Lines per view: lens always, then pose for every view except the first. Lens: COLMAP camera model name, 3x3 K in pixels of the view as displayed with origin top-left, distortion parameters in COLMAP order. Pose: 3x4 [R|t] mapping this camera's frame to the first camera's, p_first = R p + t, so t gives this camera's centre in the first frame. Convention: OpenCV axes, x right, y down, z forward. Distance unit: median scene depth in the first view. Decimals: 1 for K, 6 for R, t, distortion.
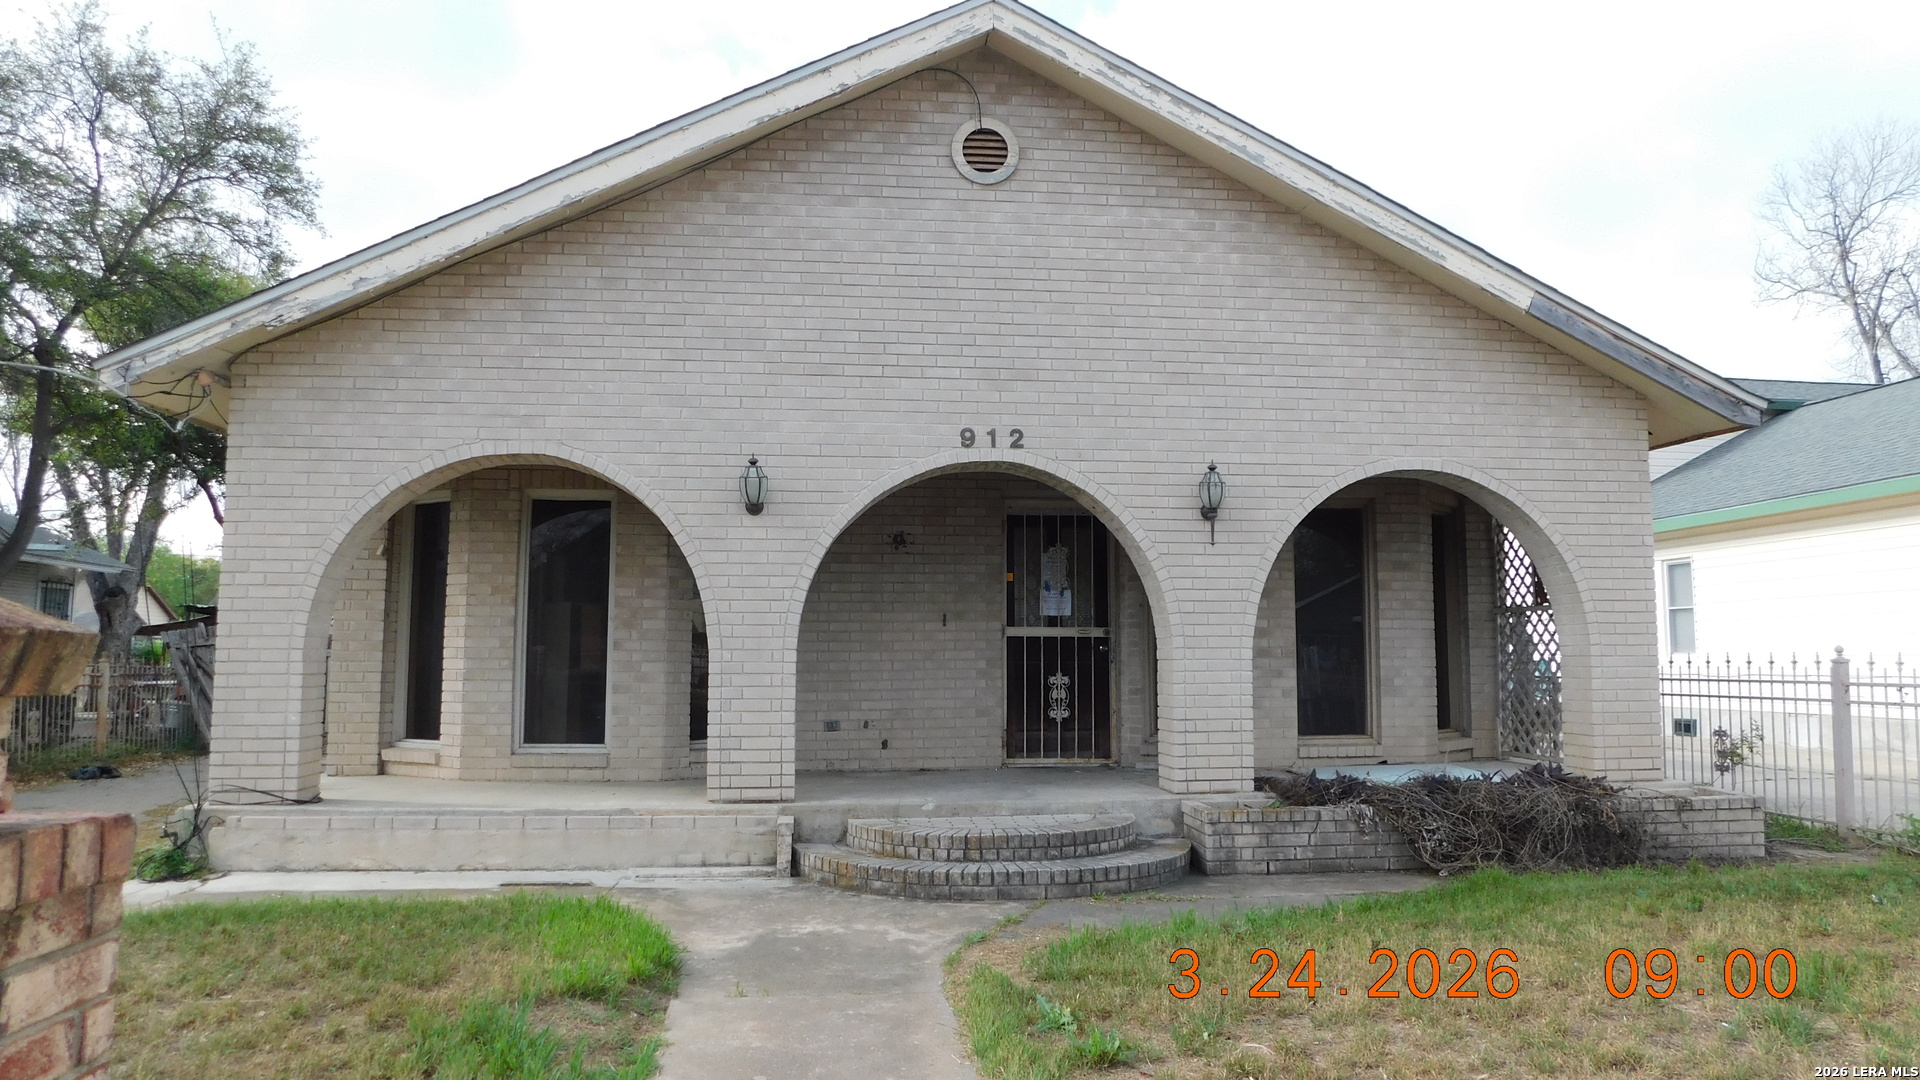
lens RADIAL K [[1273.8, 0, 960.0], [0, 1273.8, 540.0], [0, 0, 1]] dist [-0.070167, 0.055639]
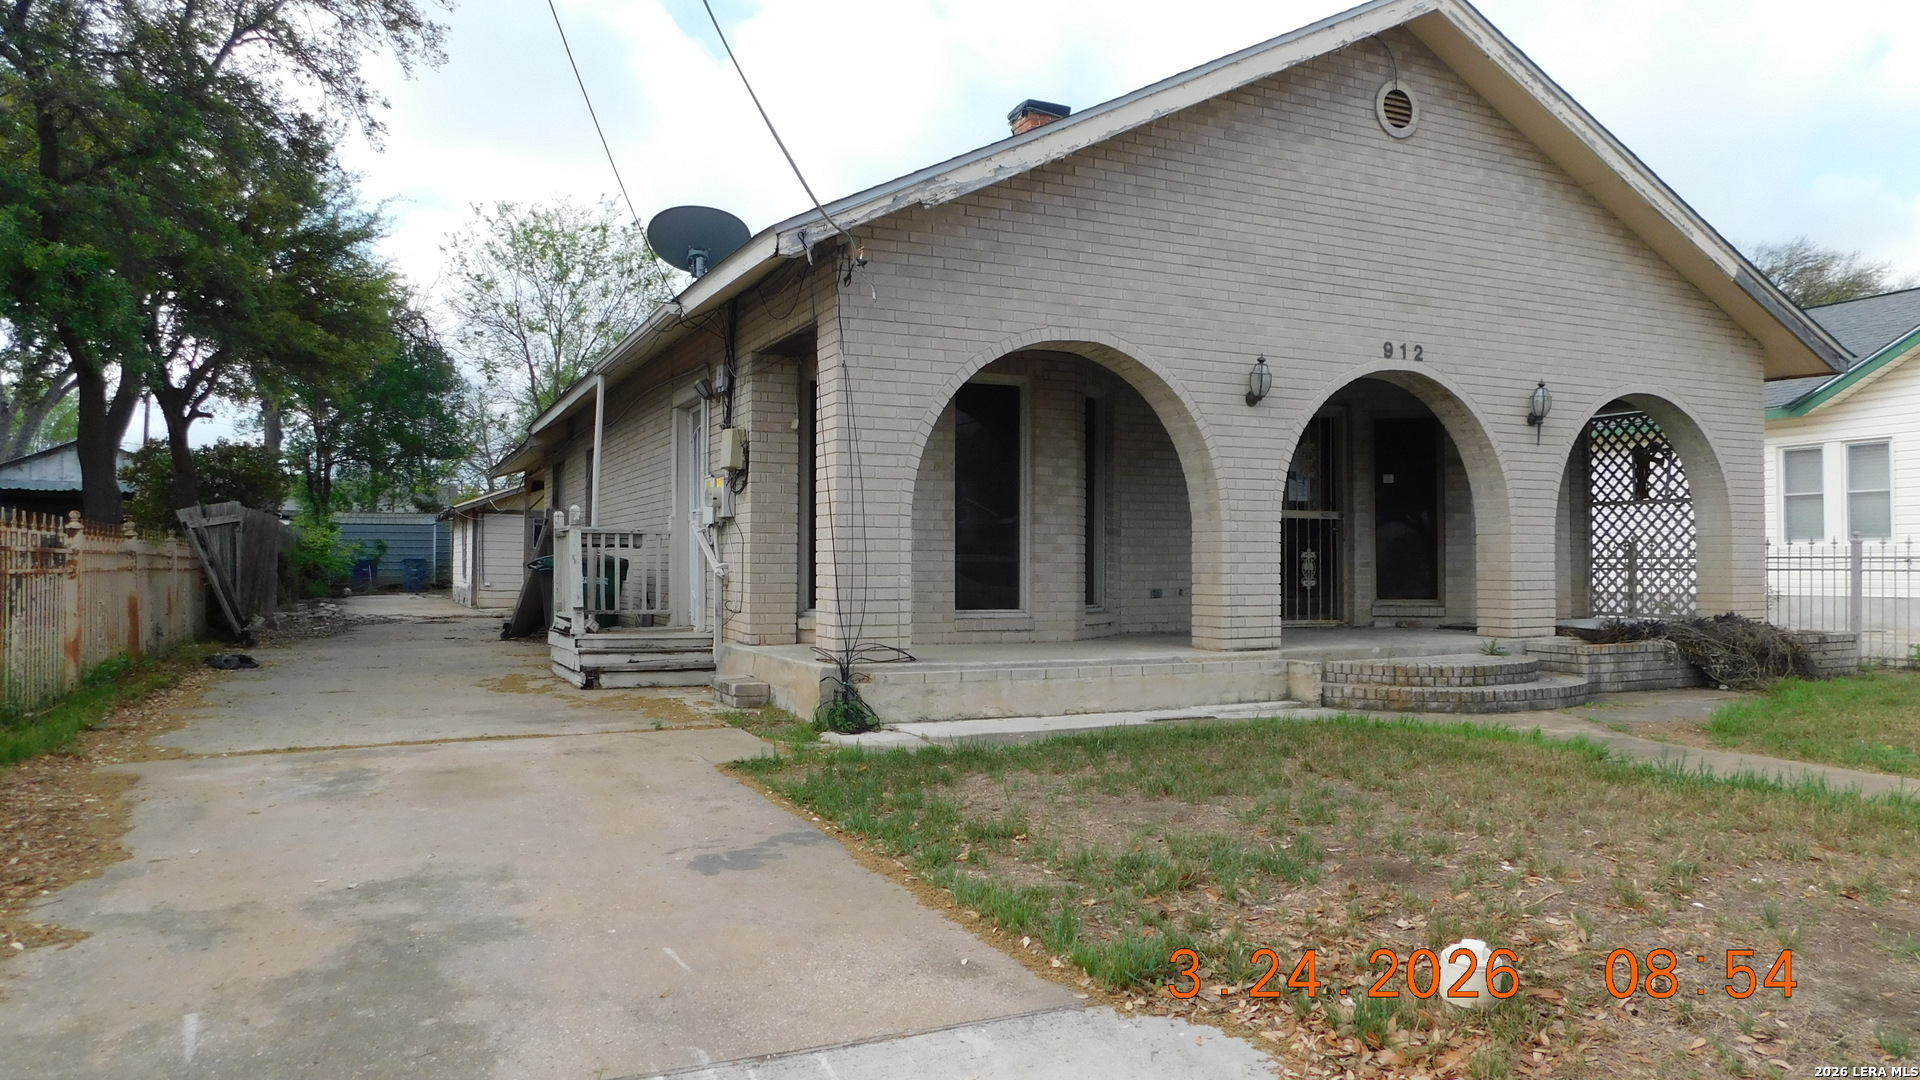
lens RADIAL K [[1273.8, 0, 960.0], [0, 1273.8, 540.0], [0, 0, 1]] dist [-0.070167, 0.055639]
pose [[0.948052, 0.007551, 0.318027, -0.762214], [-0.031631, 0.997002, 0.070621, 0.028280], [-0.316540, -0.077012, 0.945448, -0.023311]]
